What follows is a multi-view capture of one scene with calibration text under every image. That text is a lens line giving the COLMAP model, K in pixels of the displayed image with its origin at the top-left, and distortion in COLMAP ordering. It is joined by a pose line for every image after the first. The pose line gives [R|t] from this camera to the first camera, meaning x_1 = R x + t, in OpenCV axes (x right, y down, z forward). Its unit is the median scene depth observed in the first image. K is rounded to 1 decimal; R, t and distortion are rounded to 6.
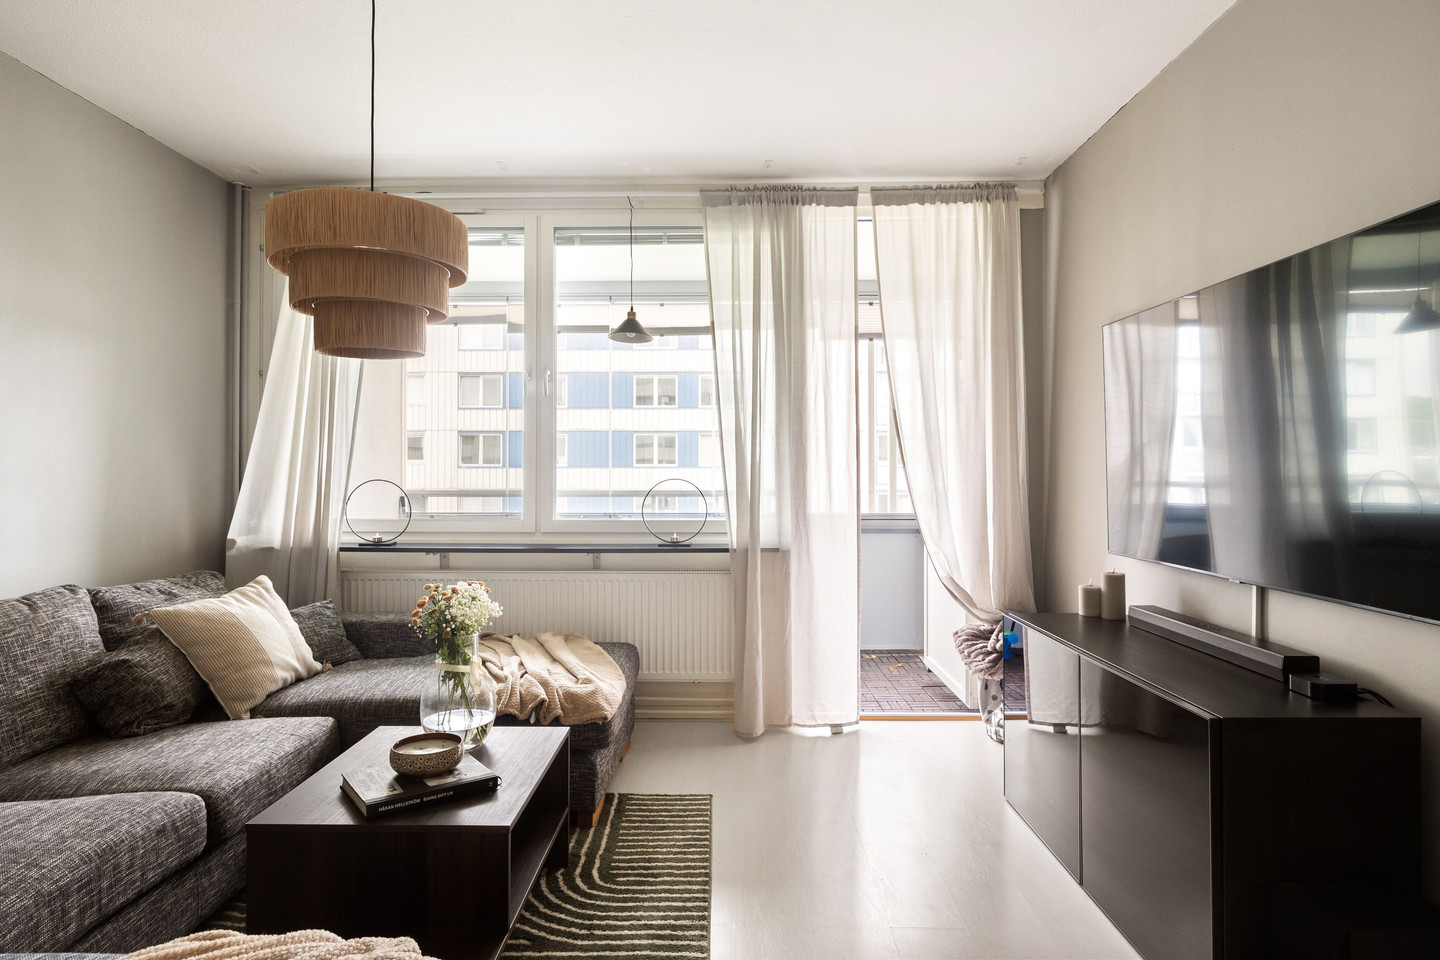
lens RADIAL K [[791.0, 0, 723.4], [0, 791.0, 478.1], [0, 0, 1]] dist [-0.006276, 0.001128]
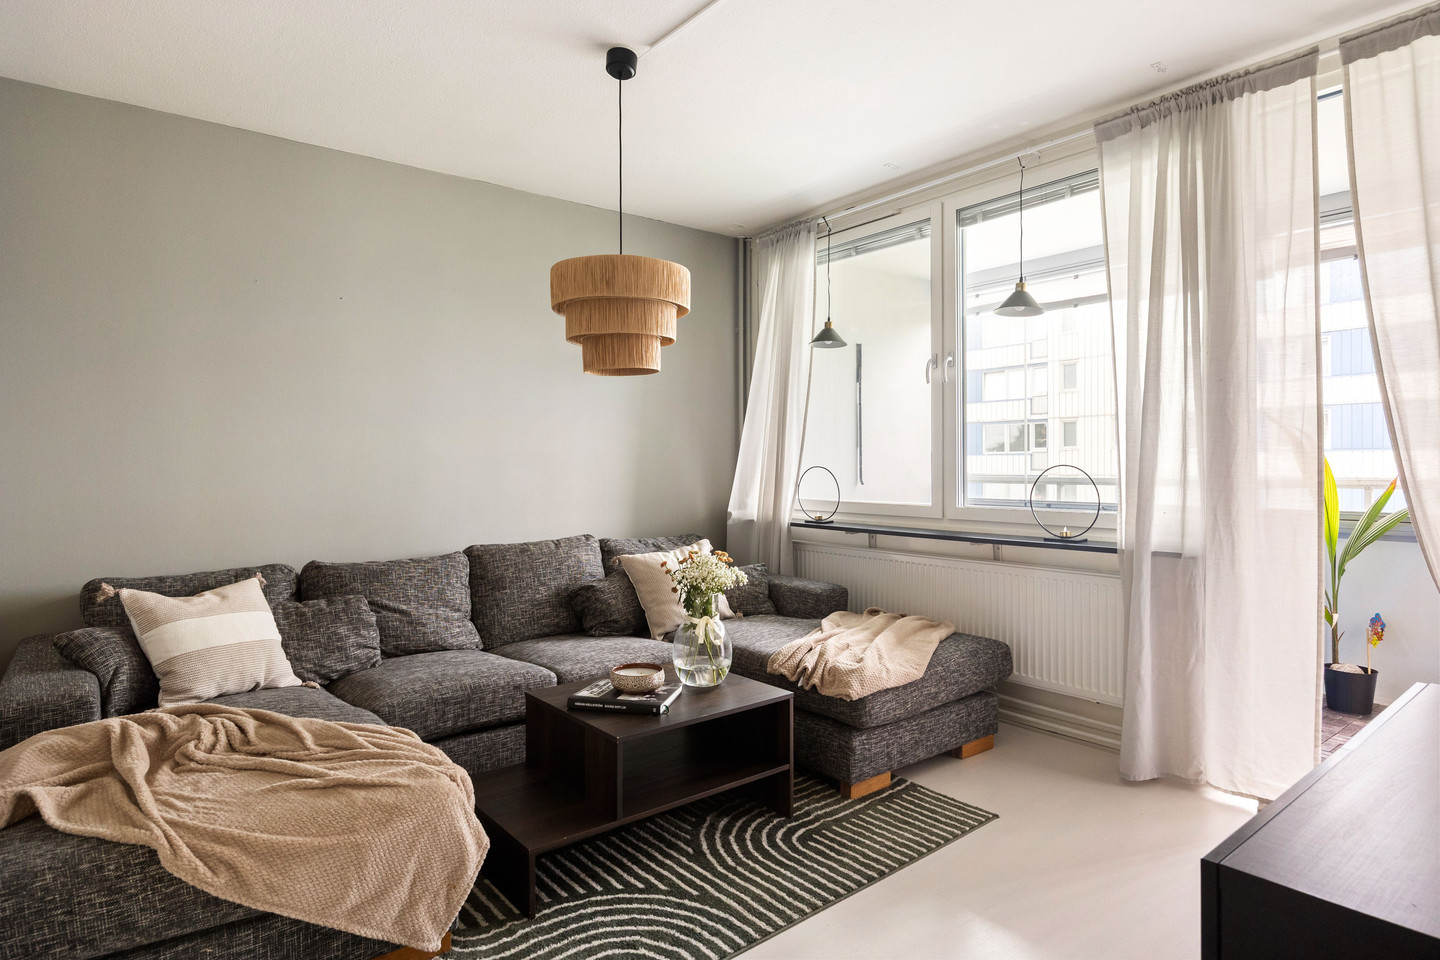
lens RADIAL K [[791.0, 0, 719.8], [0, 791.0, 478.9], [0, 0, 1]] dist [-0.006276, 0.001128]
pose [[0.640051, 0.010957, -0.768254, 0.376137], [0.001876, 0.999873, 0.015823, 0.001466], [0.768330, -0.011569, 0.639949, 0.146826]]
